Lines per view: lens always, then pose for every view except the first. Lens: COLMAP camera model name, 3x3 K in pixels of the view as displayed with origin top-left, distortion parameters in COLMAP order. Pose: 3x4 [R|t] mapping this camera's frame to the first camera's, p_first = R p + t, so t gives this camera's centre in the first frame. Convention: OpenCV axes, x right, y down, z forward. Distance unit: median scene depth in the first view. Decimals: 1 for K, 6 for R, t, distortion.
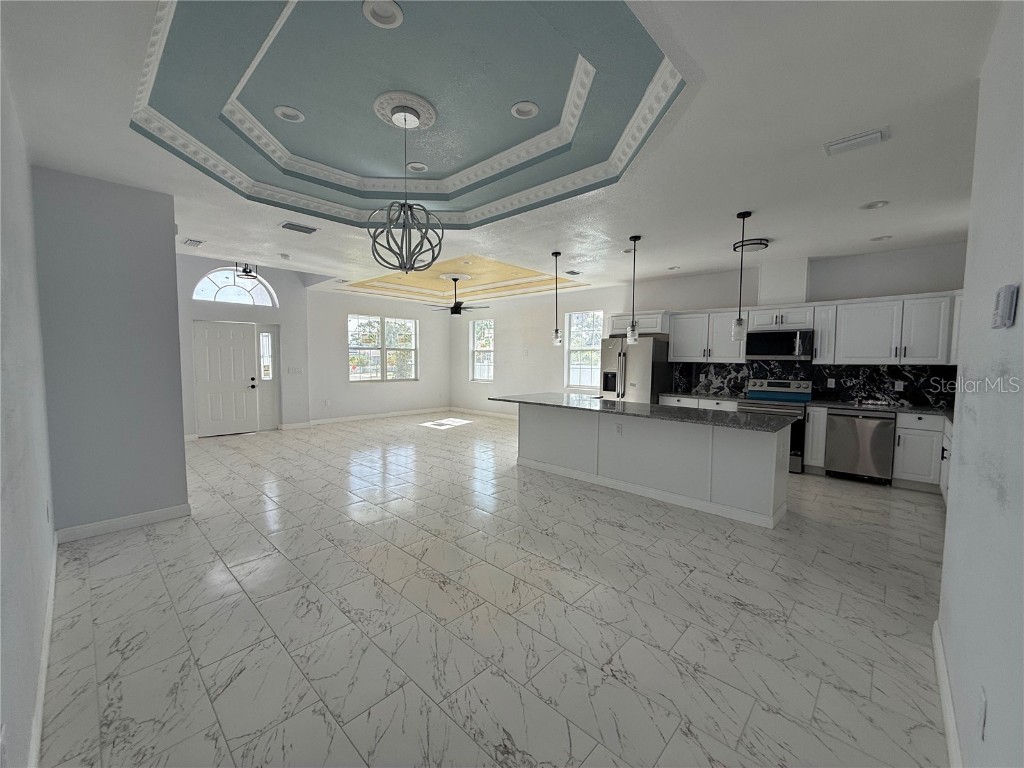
lens RADIAL K [[409.6, 0, 508.5], [0, 409.6, 384.8], [0, 0, 1]] dist [0.001258, -0.000441]
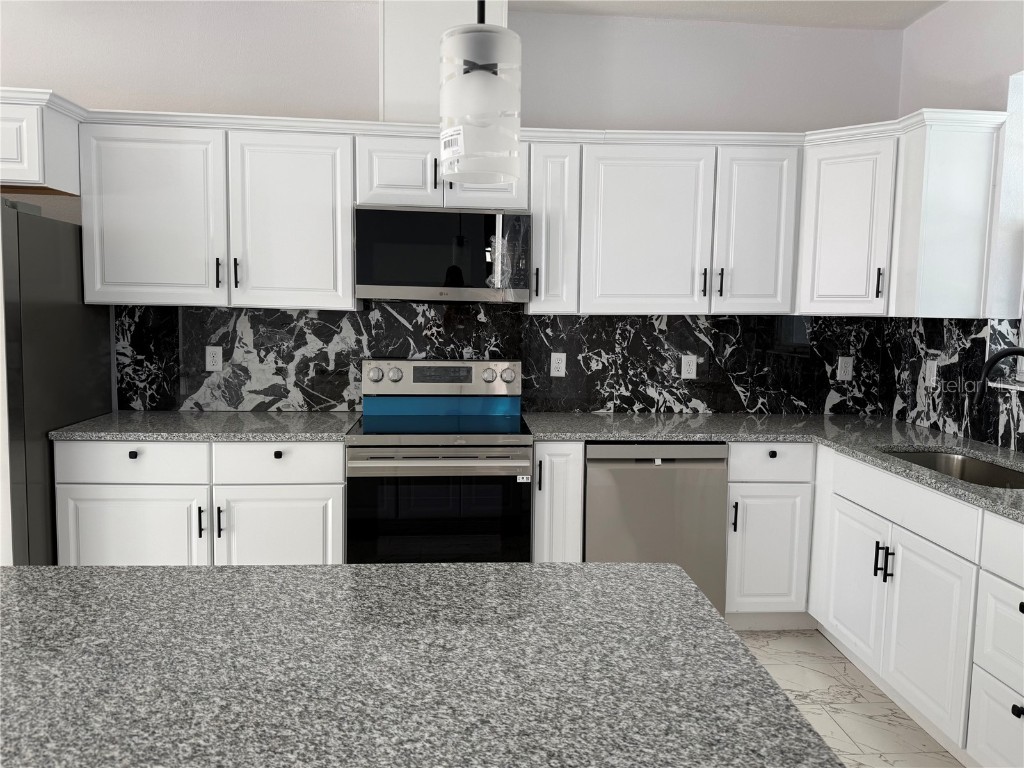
lens RADIAL K [[774.2, 0, 522.6], [0, 774.2, 378.4], [0, 0, 1]] dist [0.137088, -0.243643]
pose [[0.666650, -0.067740, 0.742286, 0.246891], [0.036259, 0.997630, 0.058478, -0.034553], [-0.744488, -0.012070, 0.667527, 0.564198]]
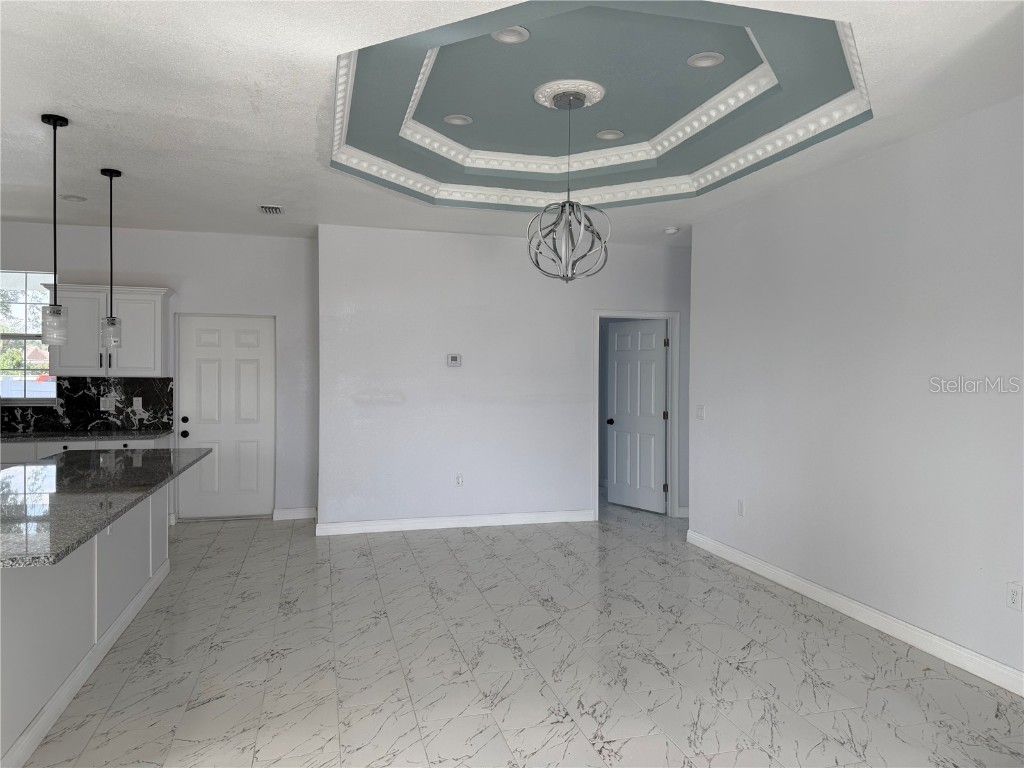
lens RADIAL K [[721.8, 0, 514.6], [0, 721.8, 387.8], [0, 0, 1]] dist [0.064115, -0.089090]
pose [[-0.854206, -0.025795, 0.519294, -0.491488], [0.019638, 0.996455, 0.081801, -0.092227], [-0.519563, 0.080073, -0.850672, 1.231272]]
